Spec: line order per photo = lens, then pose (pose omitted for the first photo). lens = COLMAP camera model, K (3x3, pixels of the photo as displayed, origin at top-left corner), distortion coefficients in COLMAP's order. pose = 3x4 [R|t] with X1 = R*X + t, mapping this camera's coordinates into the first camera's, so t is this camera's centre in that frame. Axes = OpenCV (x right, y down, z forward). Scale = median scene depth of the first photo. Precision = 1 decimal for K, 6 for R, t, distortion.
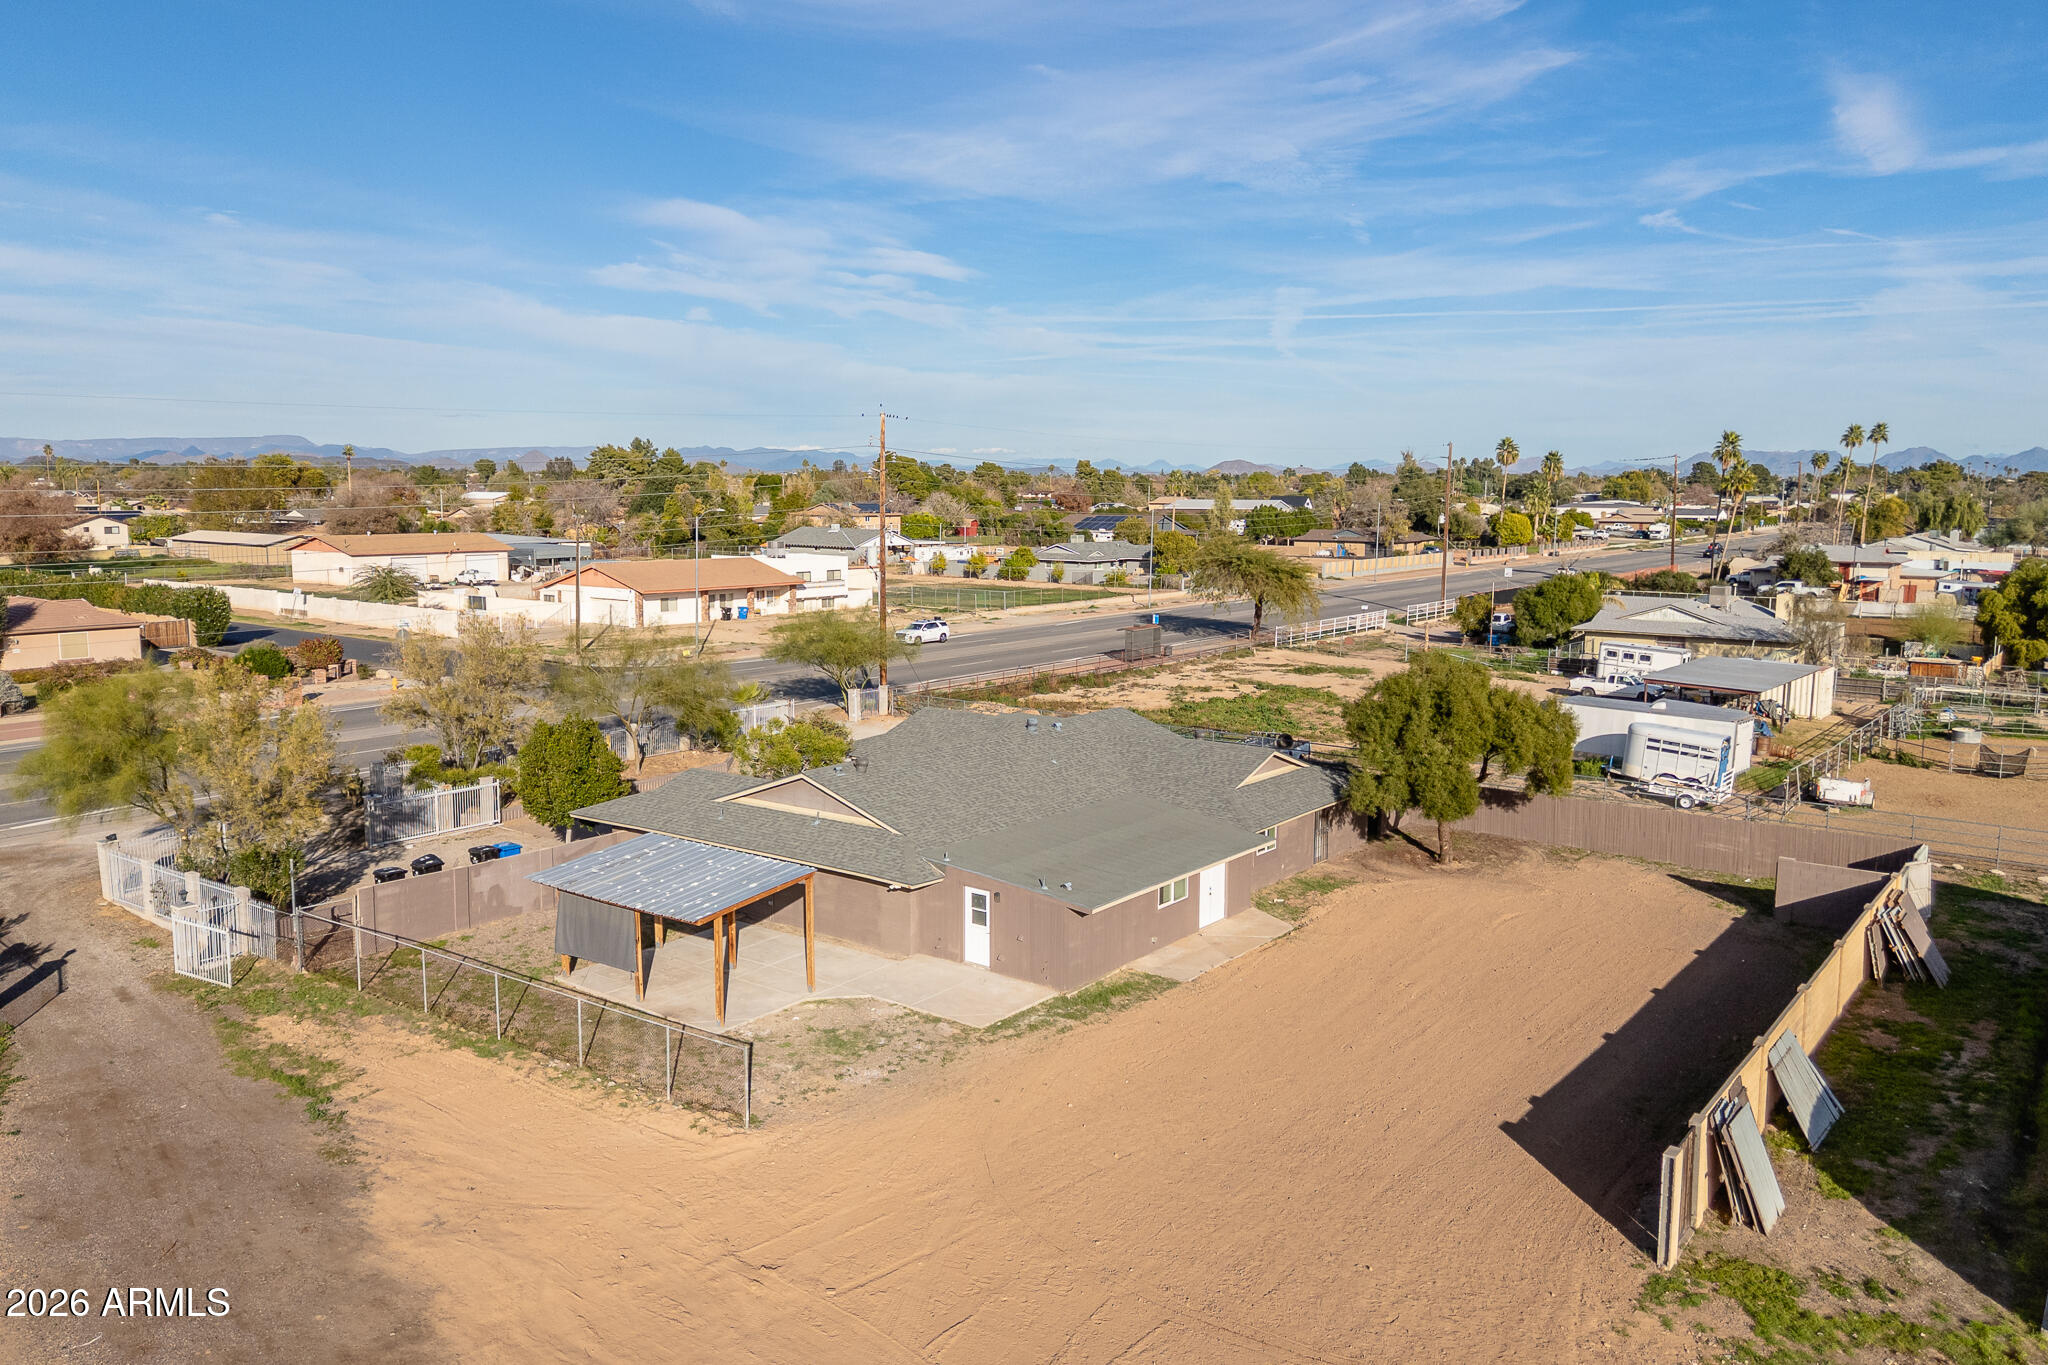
lens RADIAL K [[1557.1, 0, 1012.0], [0, 1557.1, 694.6], [0, 0, 1]] dist [0.040463, -0.009049]
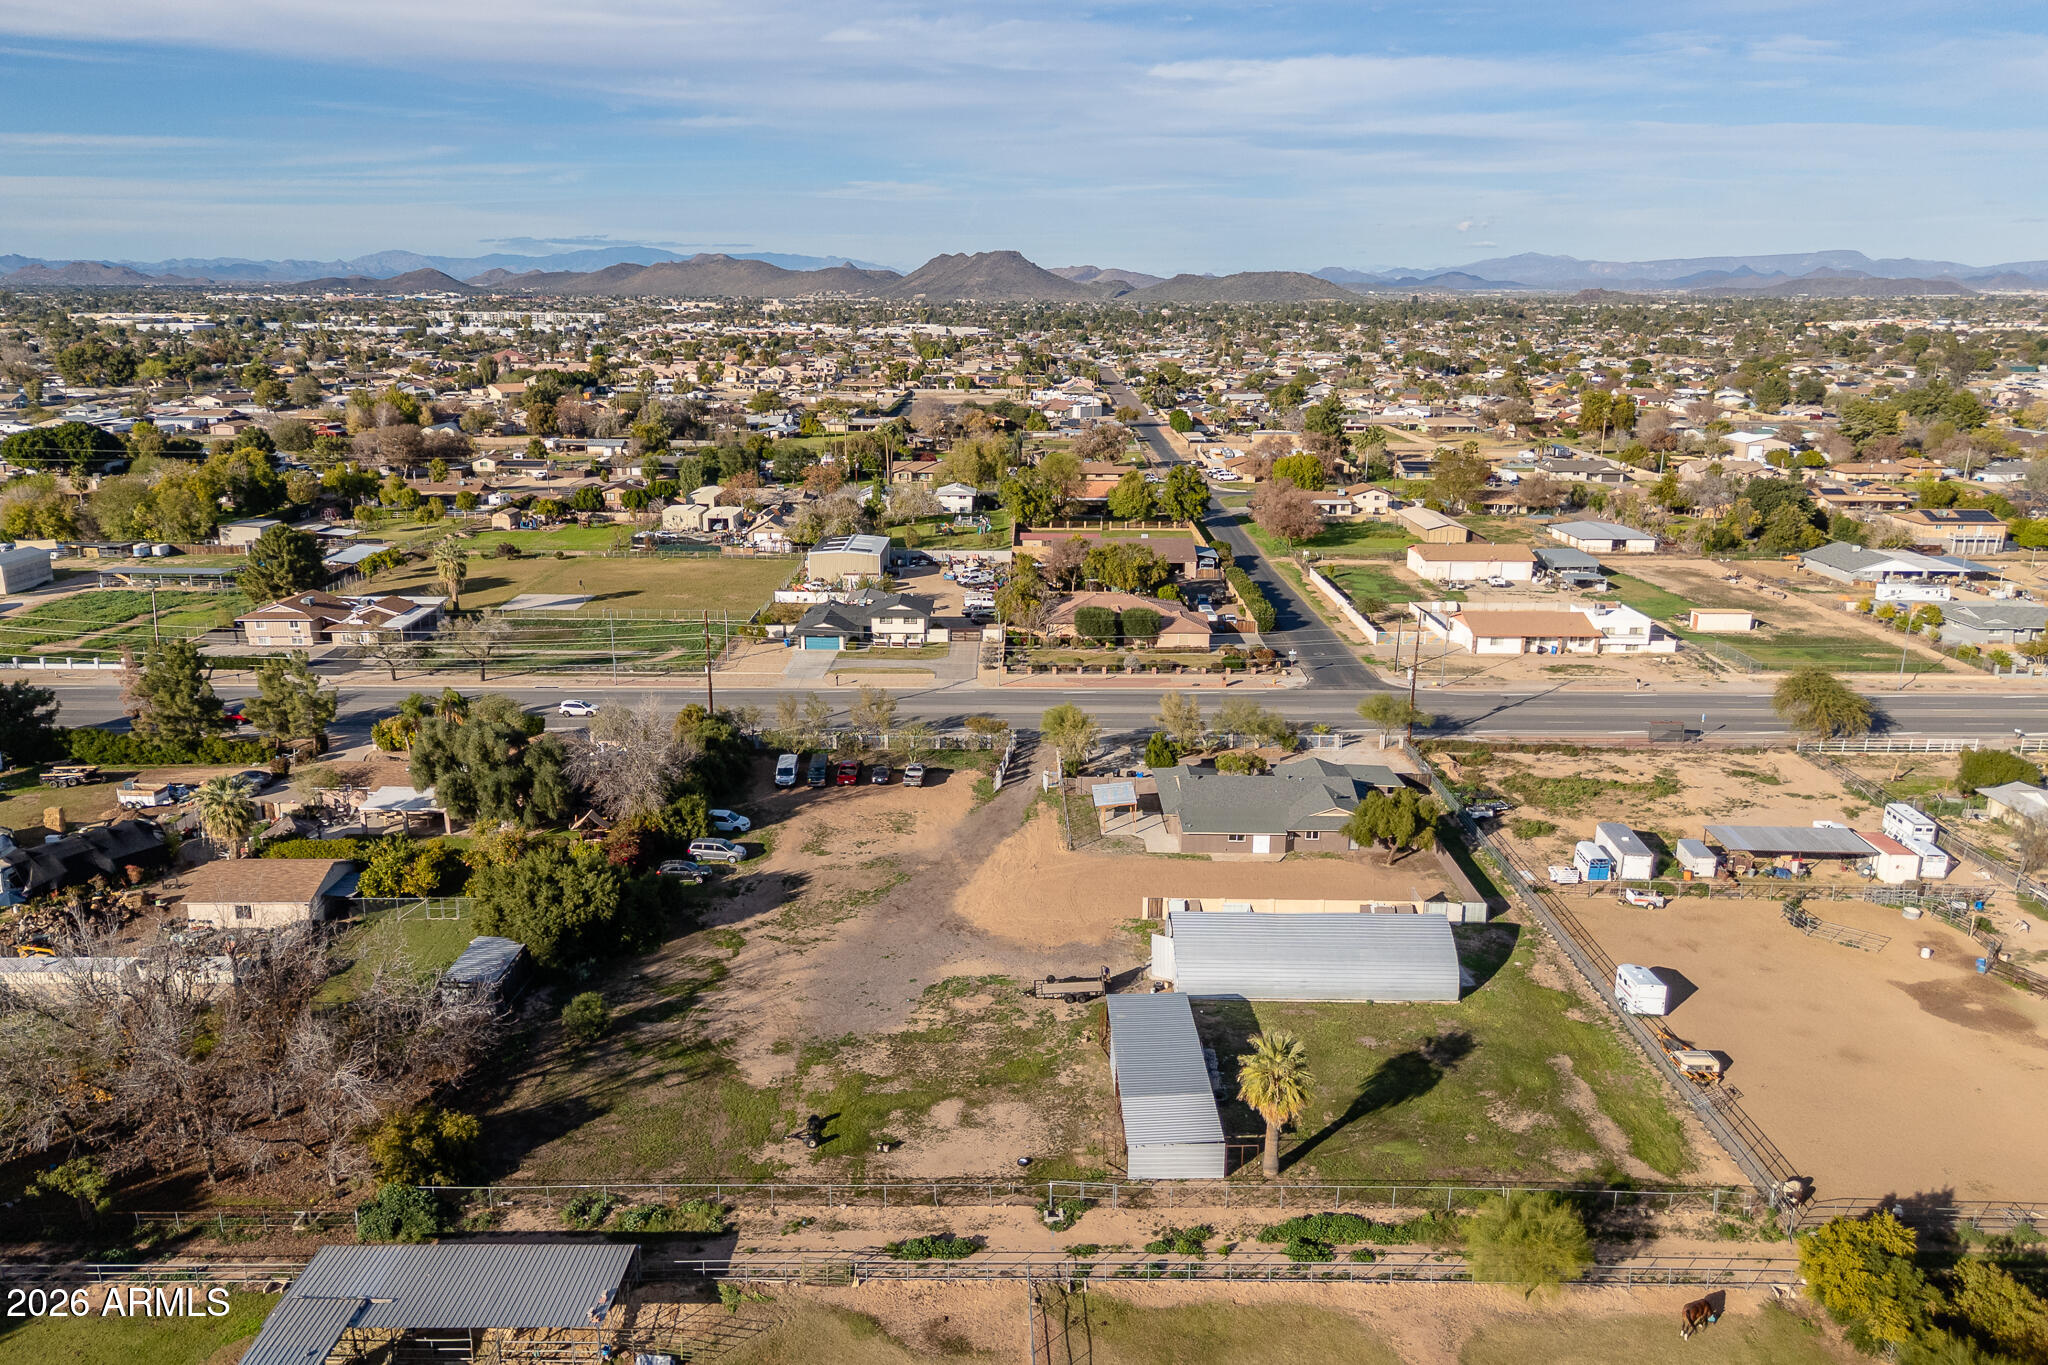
lens RADIAL K [[1557.1, 0, 1012.0], [0, 1557.1, 694.6], [0, 0, 1]] dist [0.040463, -0.009049]
pose [[0.615515, 0.208456, -0.760057, 2.638537], [-0.116814, 0.977865, 0.173593, -0.808068], [0.779420, -0.018064, 0.626242, -1.715314]]
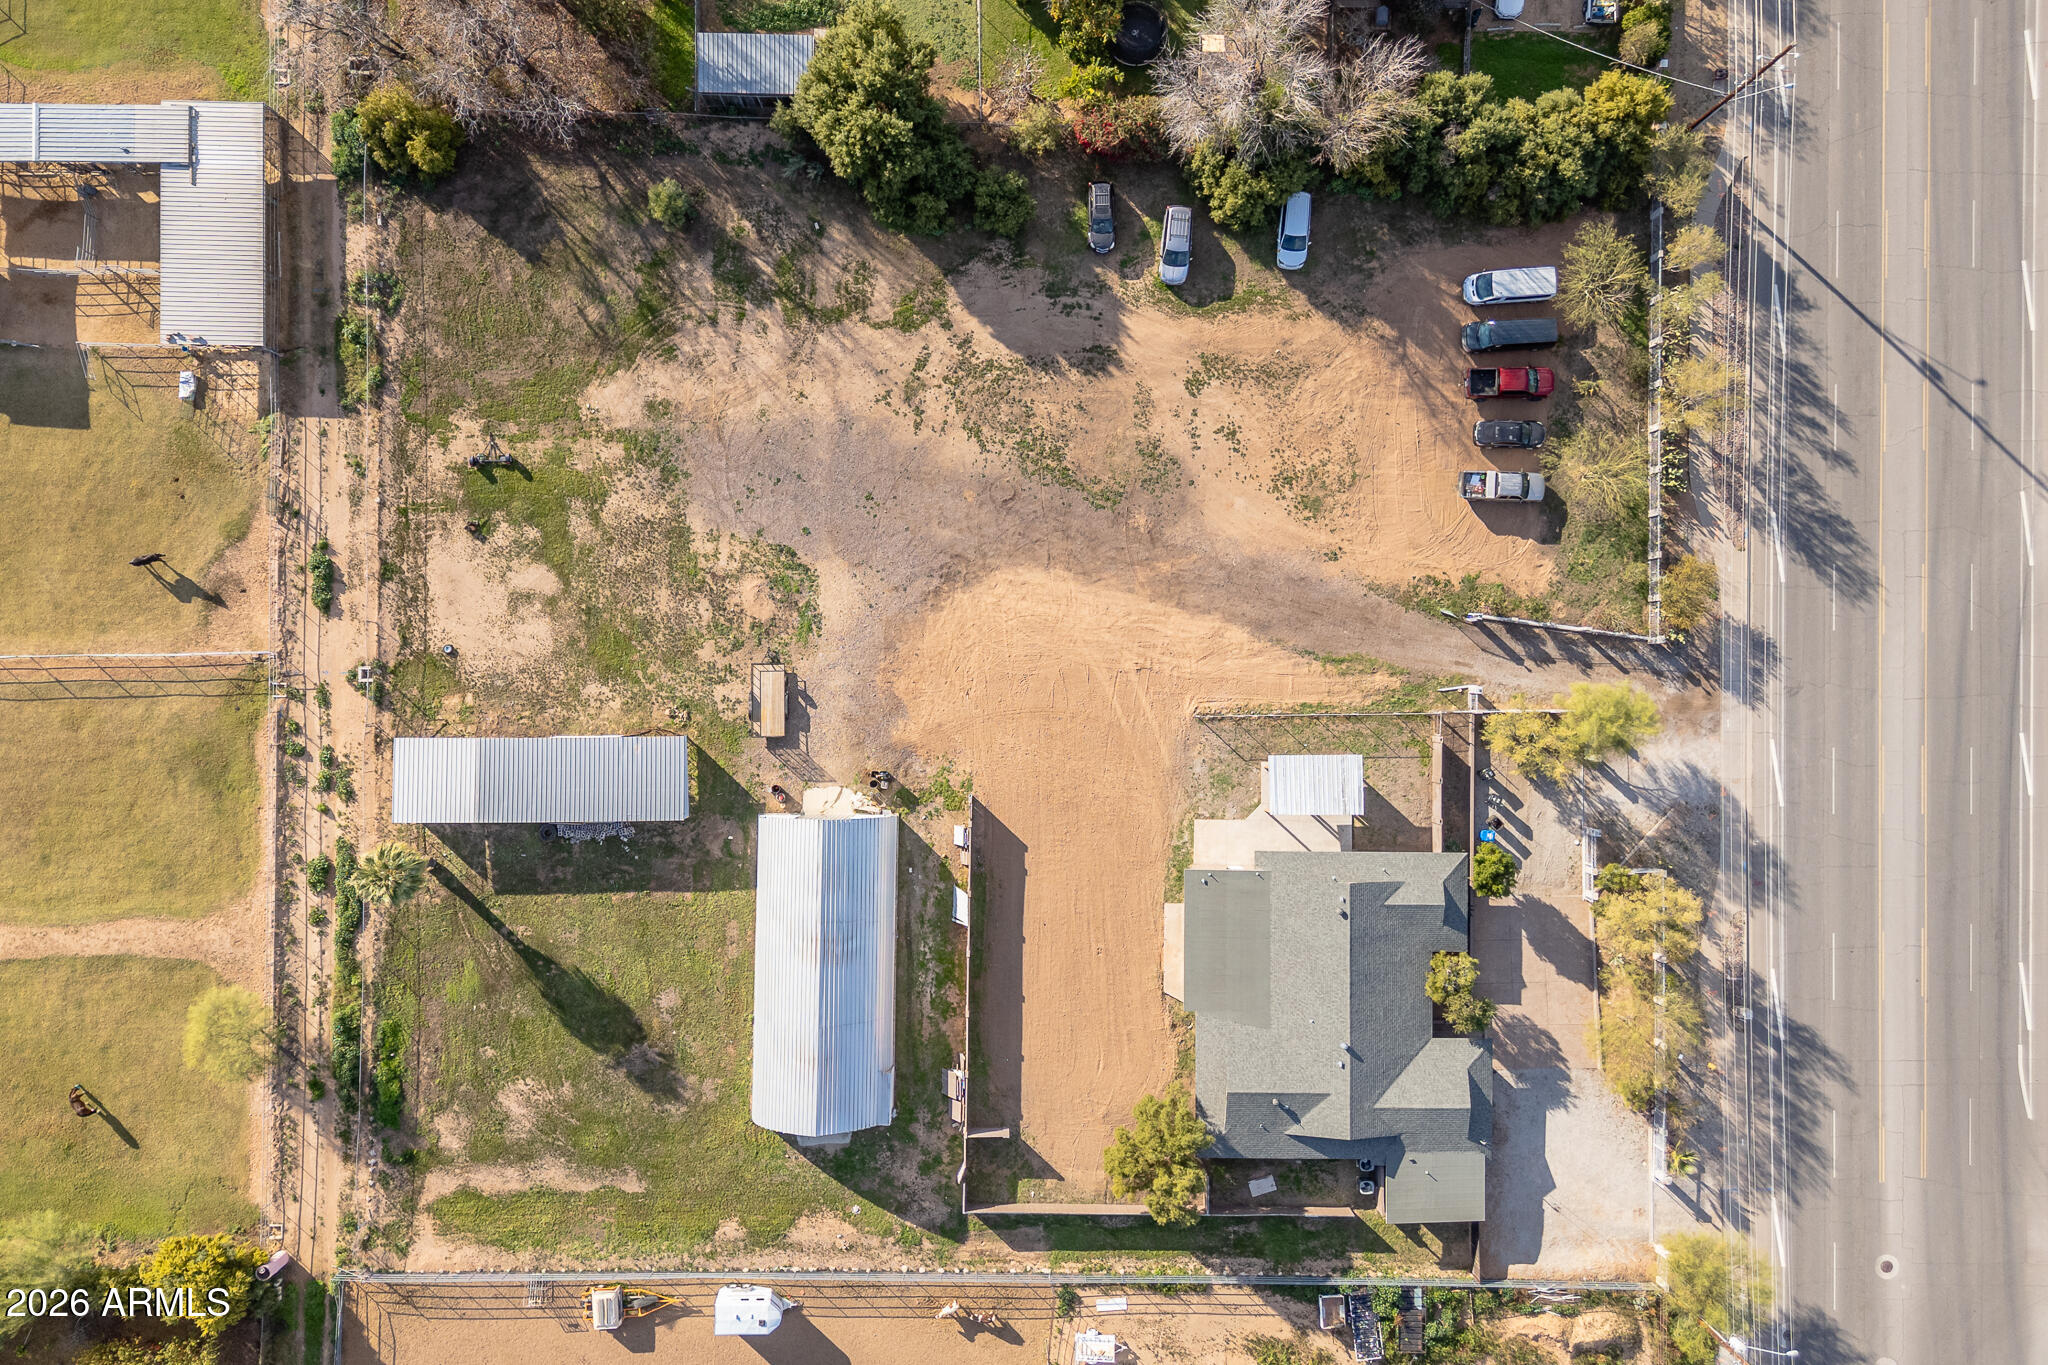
lens RADIAL K [[1442.7, 0, 1024.0], [0, 1442.7, 682.5], [0, 0, 1]] dist [0.043777, -0.003577]
pose [[-0.786746, 0.617111, 0.014327, 0.034312], [-0.072834, -0.115854, 0.990592, -2.398367], [0.612965, 0.778301, 0.136094, 0.211739]]
